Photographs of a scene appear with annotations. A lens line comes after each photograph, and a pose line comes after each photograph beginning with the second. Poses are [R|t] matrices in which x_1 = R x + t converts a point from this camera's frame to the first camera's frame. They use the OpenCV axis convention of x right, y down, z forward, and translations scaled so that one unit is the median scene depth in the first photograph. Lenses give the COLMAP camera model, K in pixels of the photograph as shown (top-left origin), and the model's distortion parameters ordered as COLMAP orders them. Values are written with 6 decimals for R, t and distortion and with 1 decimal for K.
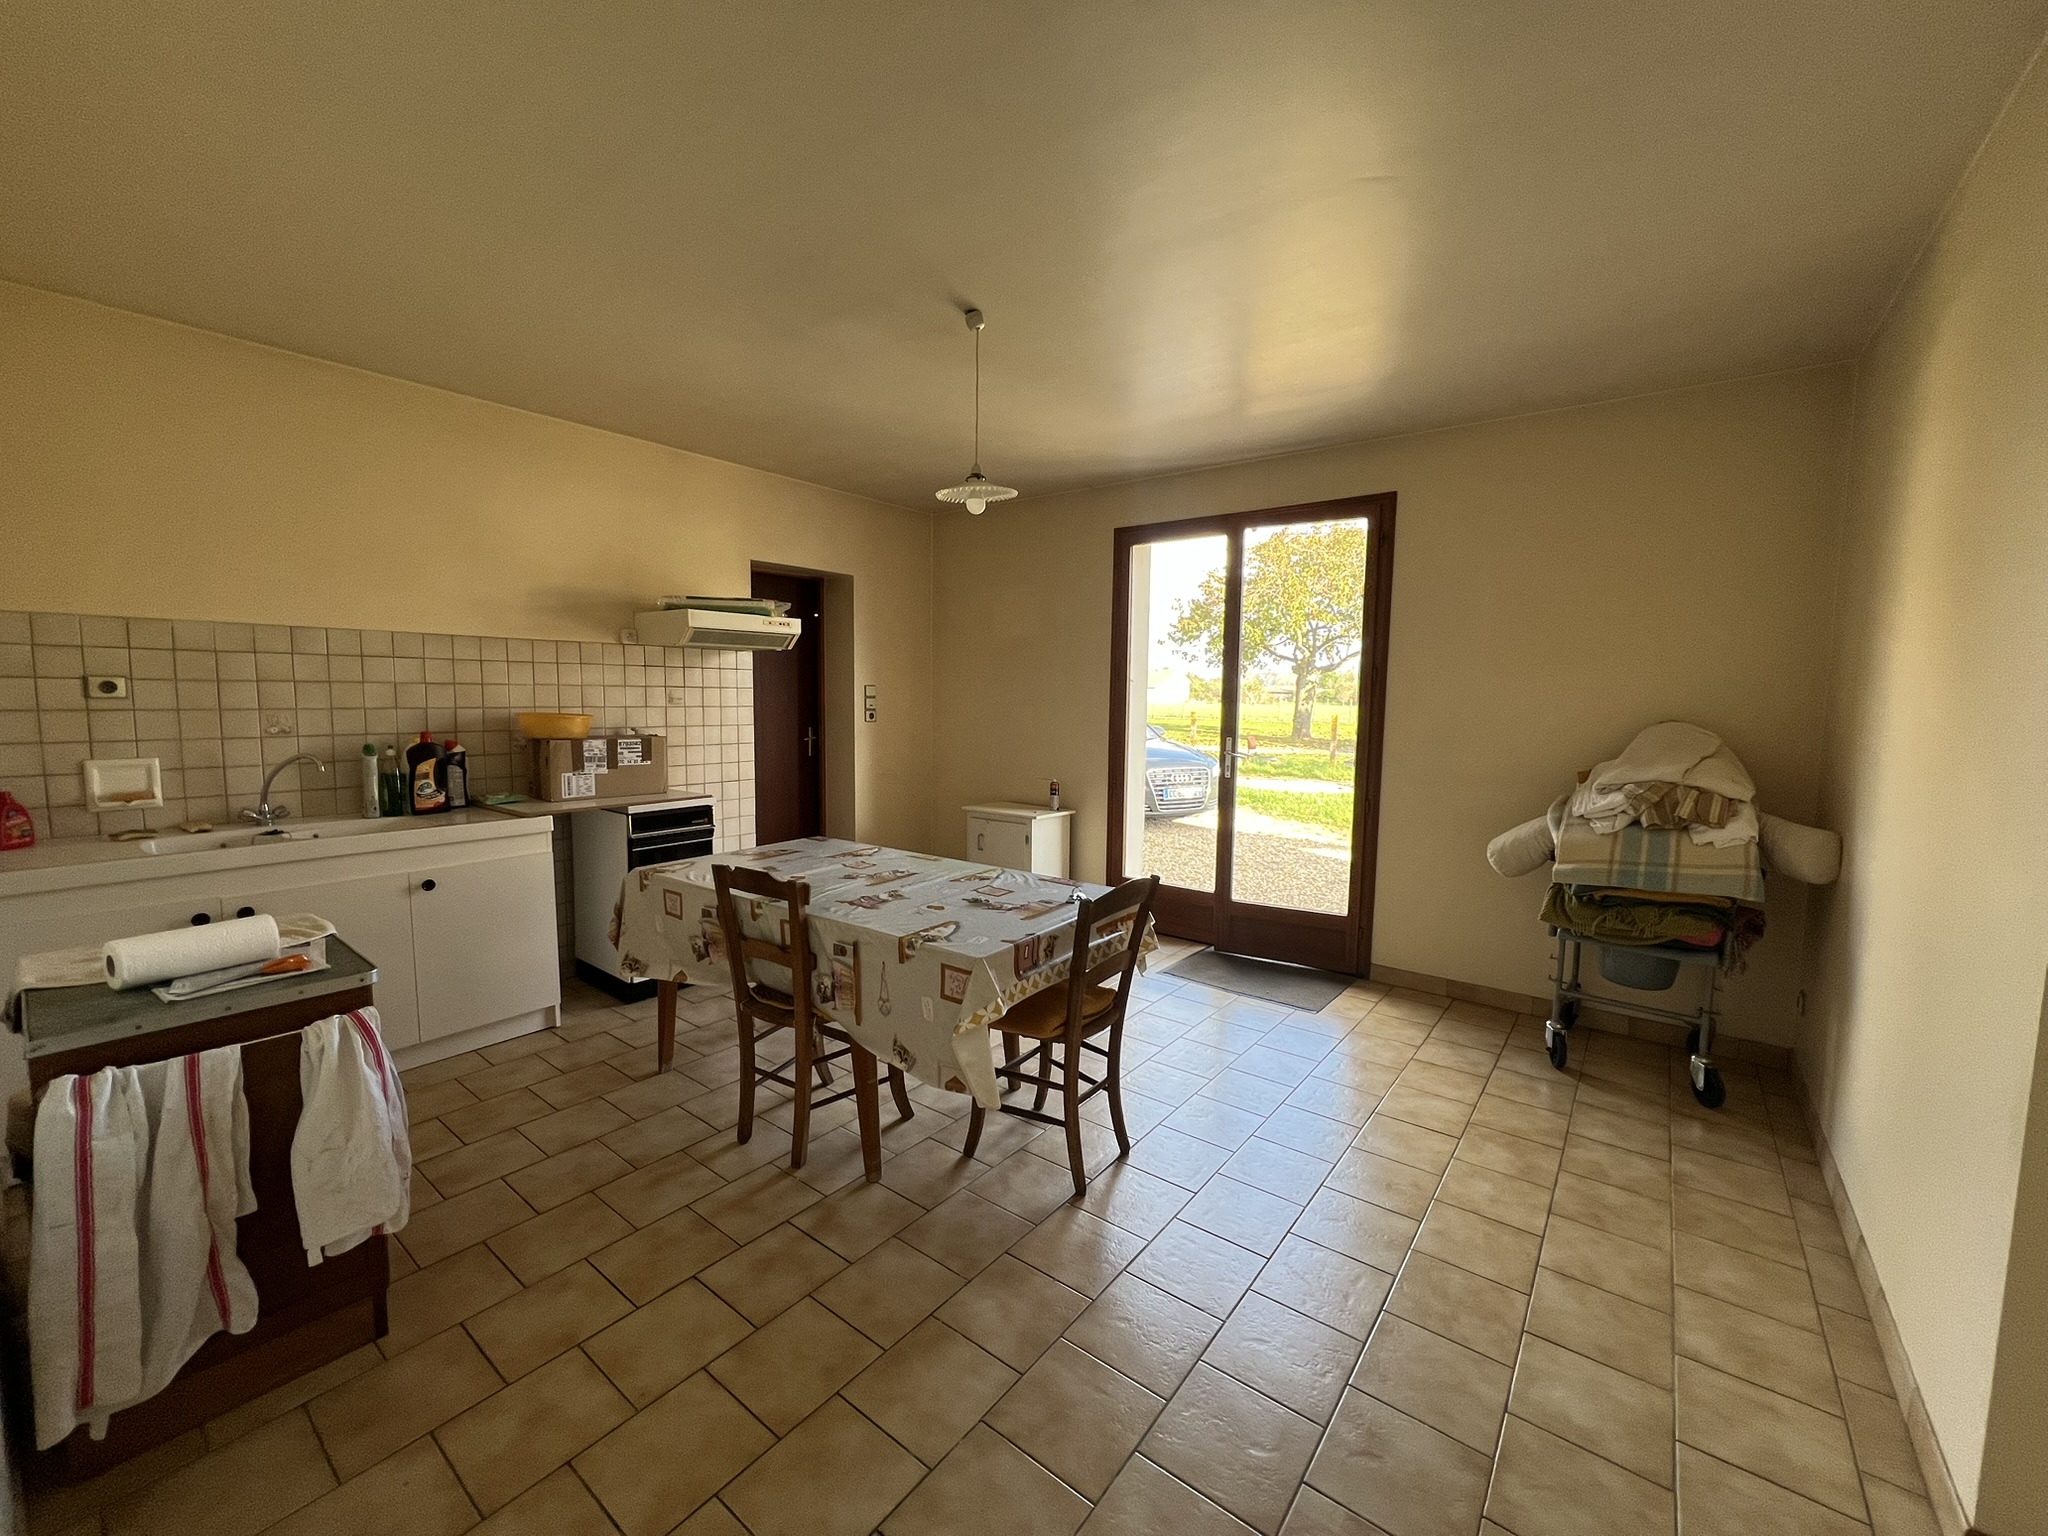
lens RADIAL K [[820.4, 0, 1026.9], [0, 820.4, 762.1], [0, 0, 1]] dist [-0.000308, -0.000155]
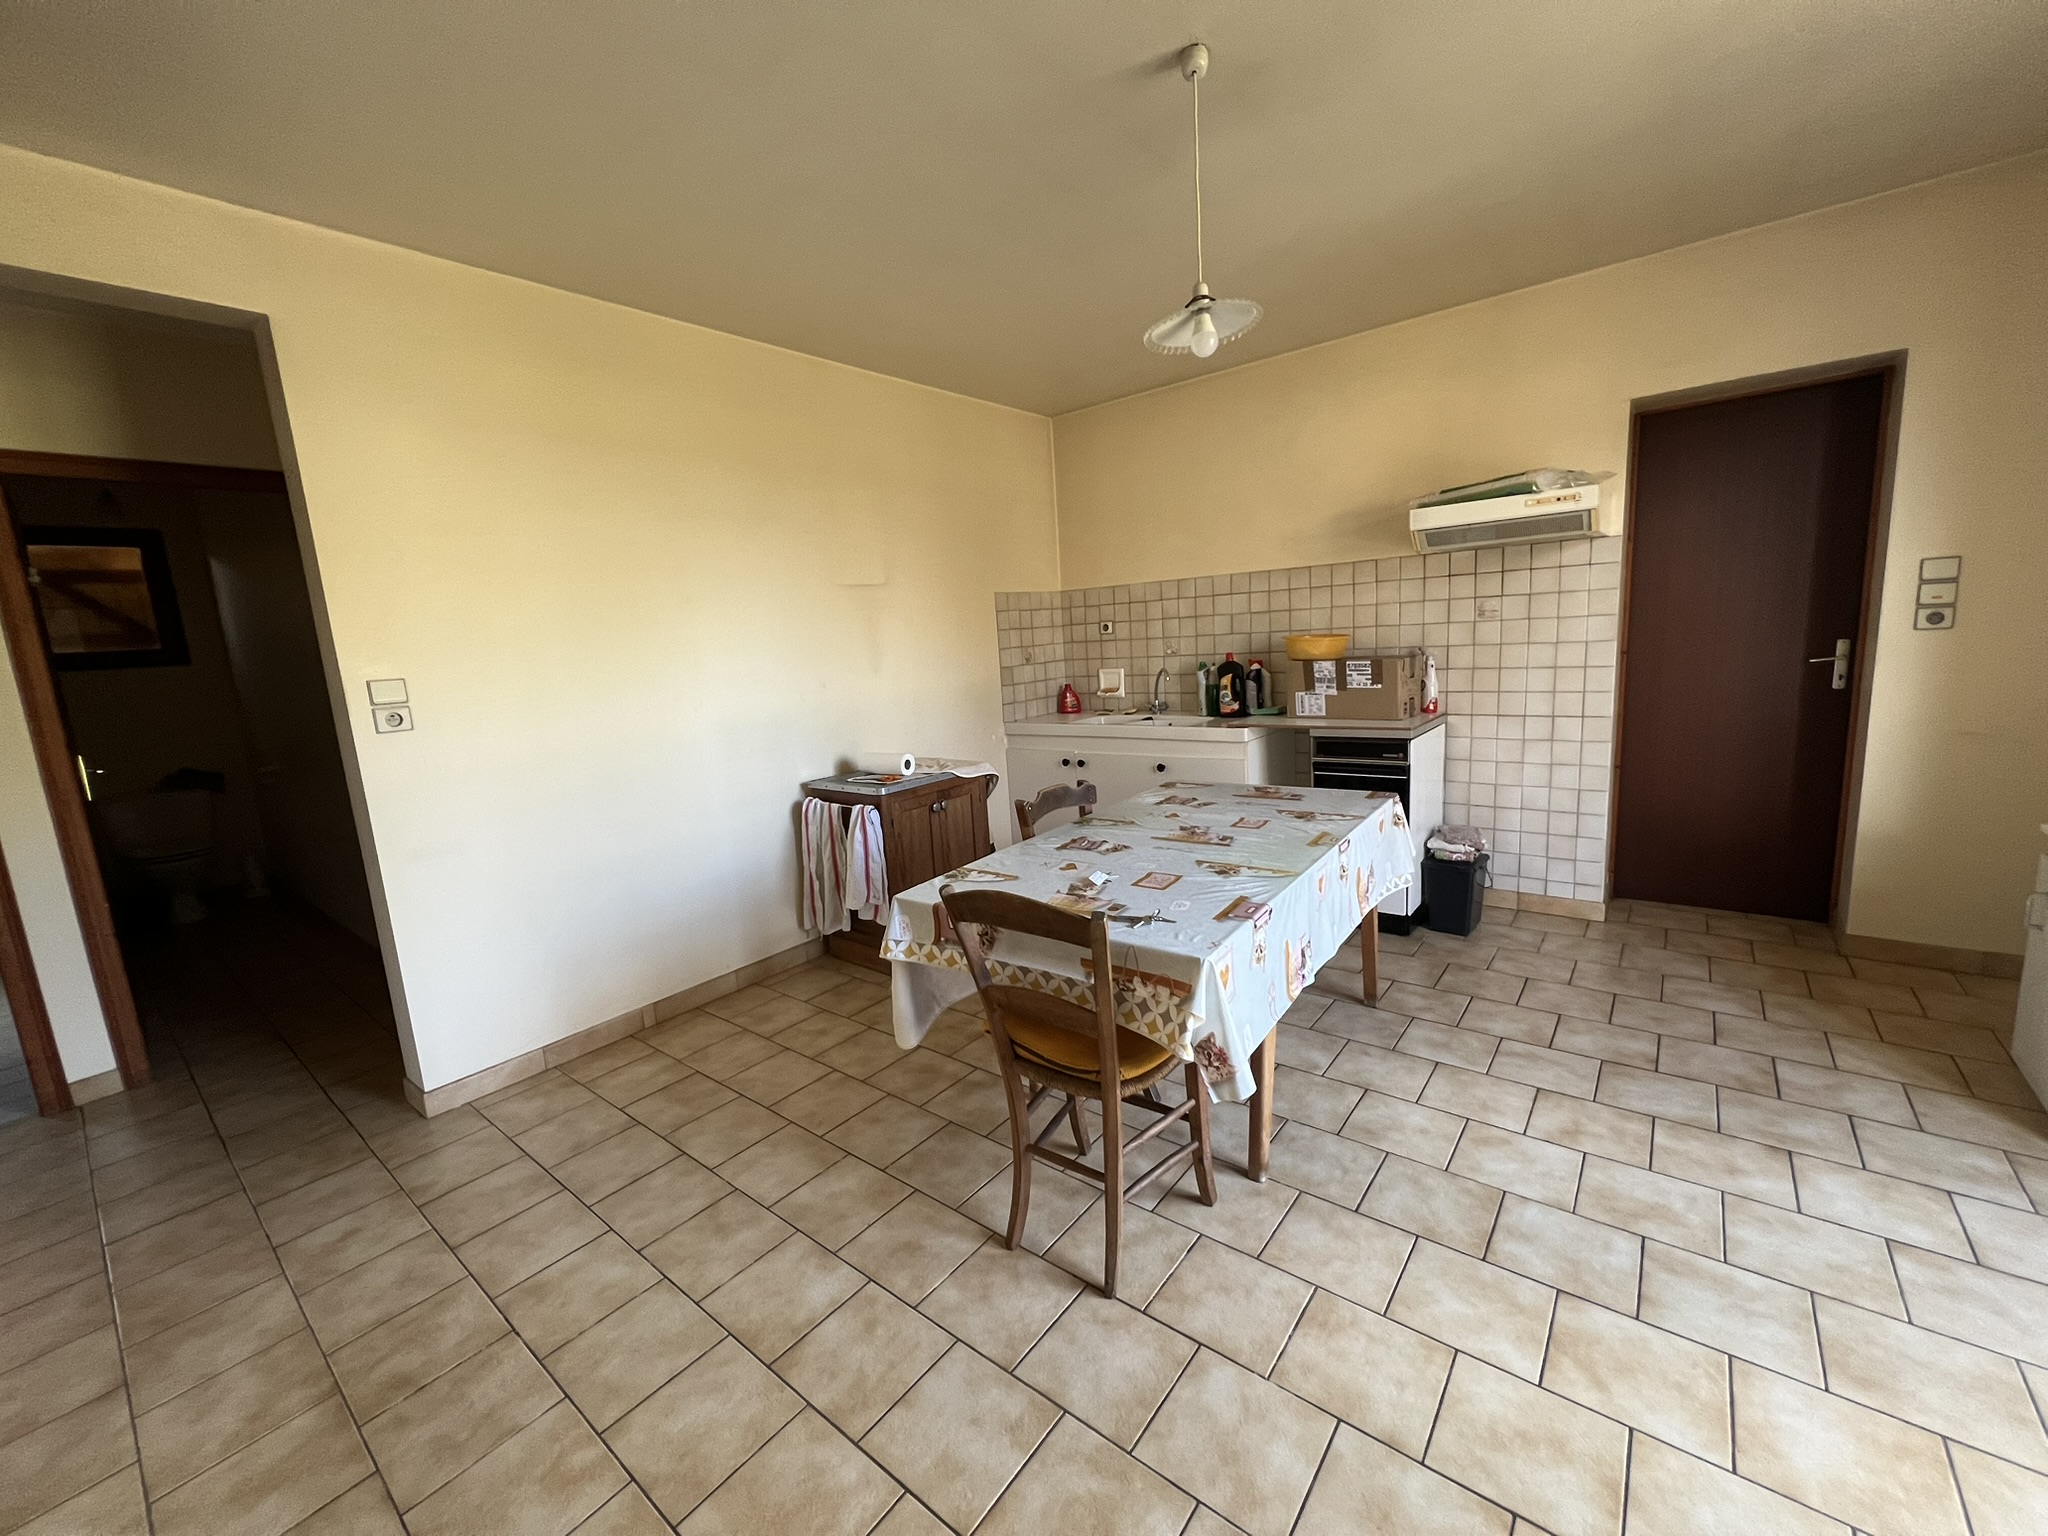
lens RADIAL K [[820.4, 0, 1026.0], [0, 820.4, 765.1], [0, 0, 1]] dist [-0.000308, -0.000155]
pose [[-0.014326, 0.148786, -0.988766, 0.557337], [-0.020892, 0.988607, 0.149065, -0.048007], [0.999679, 0.022793, -0.011054, 0.703521]]
